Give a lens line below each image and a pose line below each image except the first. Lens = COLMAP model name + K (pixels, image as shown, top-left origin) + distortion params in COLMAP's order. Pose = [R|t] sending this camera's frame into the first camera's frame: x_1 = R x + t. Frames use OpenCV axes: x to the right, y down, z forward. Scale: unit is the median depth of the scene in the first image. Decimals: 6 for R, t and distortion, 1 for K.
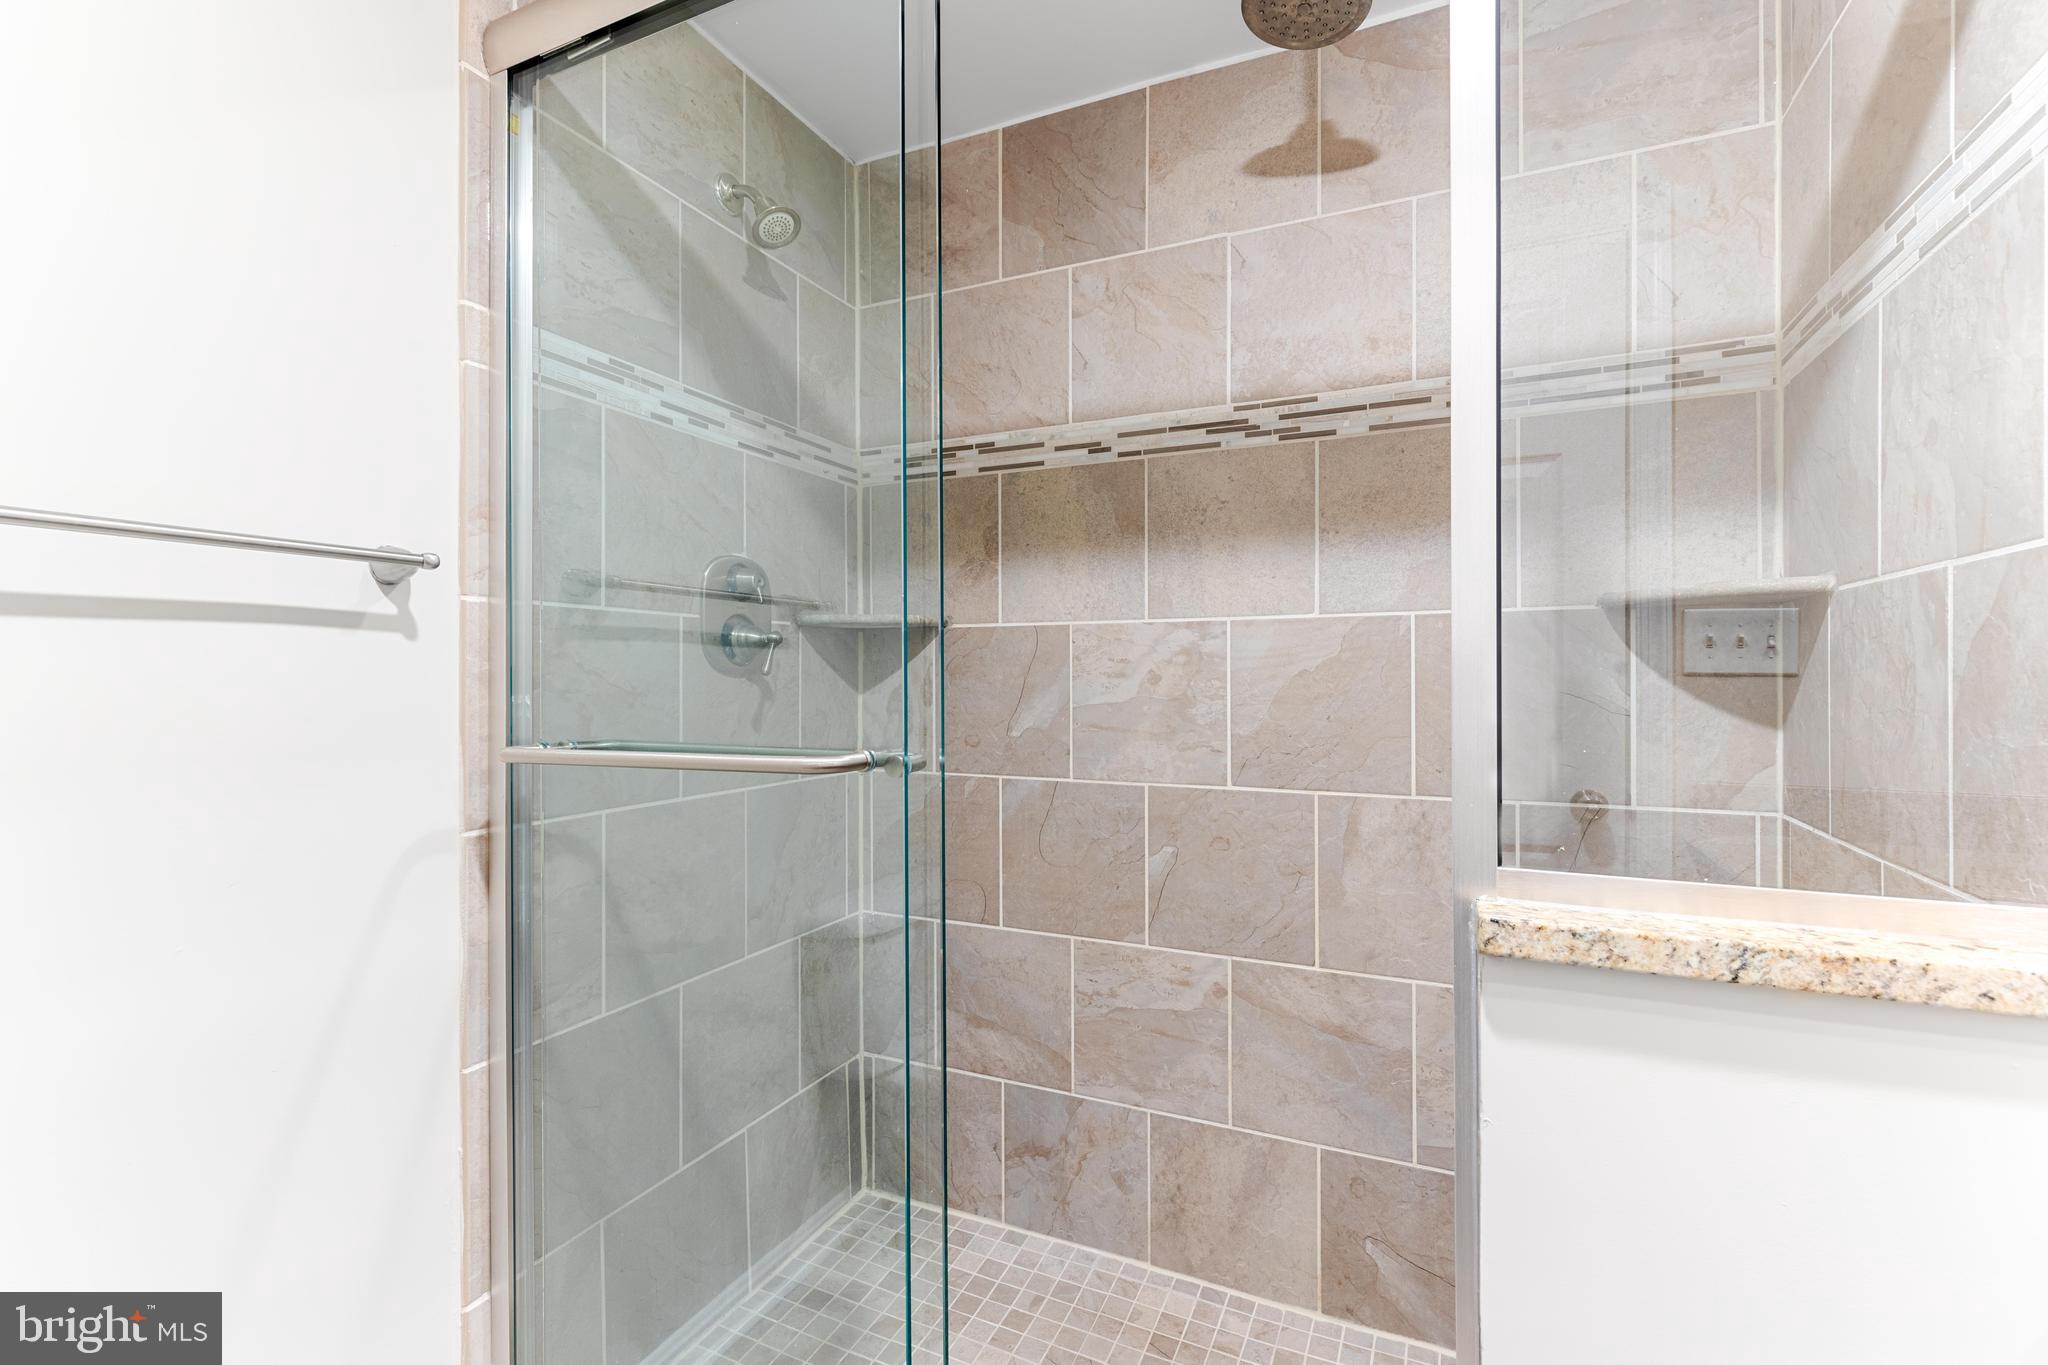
lens RADIAL K [[918.4, 0, 1023.2], [0, 918.4, 675.3], [0, 0, 1]] dist [0.003776, -0.000949]
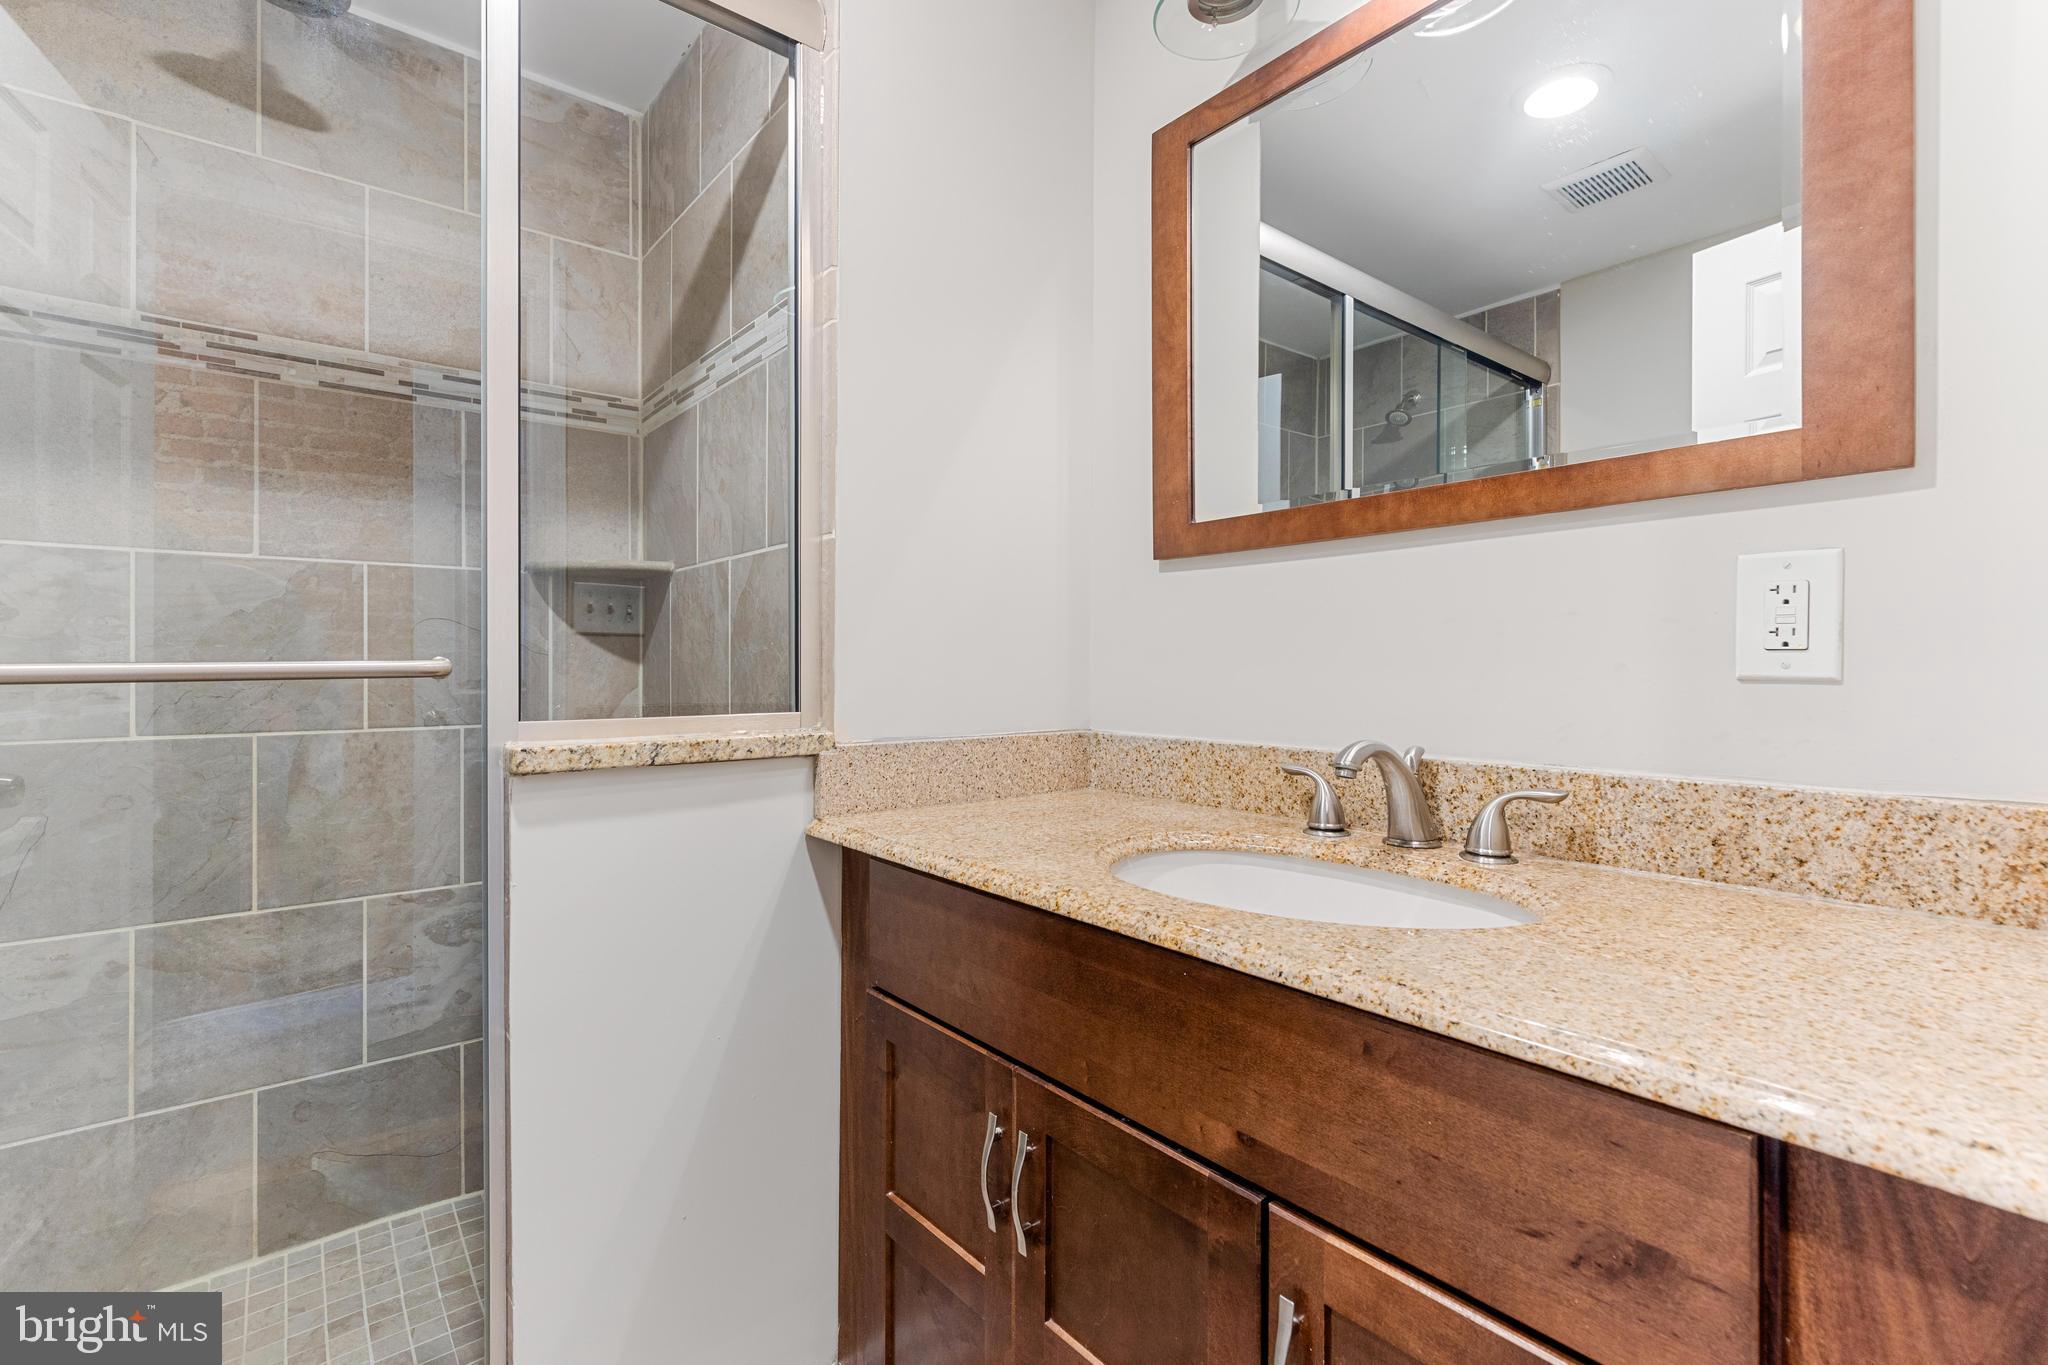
lens RADIAL K [[918.4, 0, 1023.2], [0, 918.4, 675.3], [0, 0, 1]] dist [0.003776, -0.000949]
pose [[0.433874, -0.005669, 0.900956, -0.242012], [-0.004089, 0.999958, 0.008261, 0.057805], [-0.900964, -0.007268, 0.433832, -0.201410]]
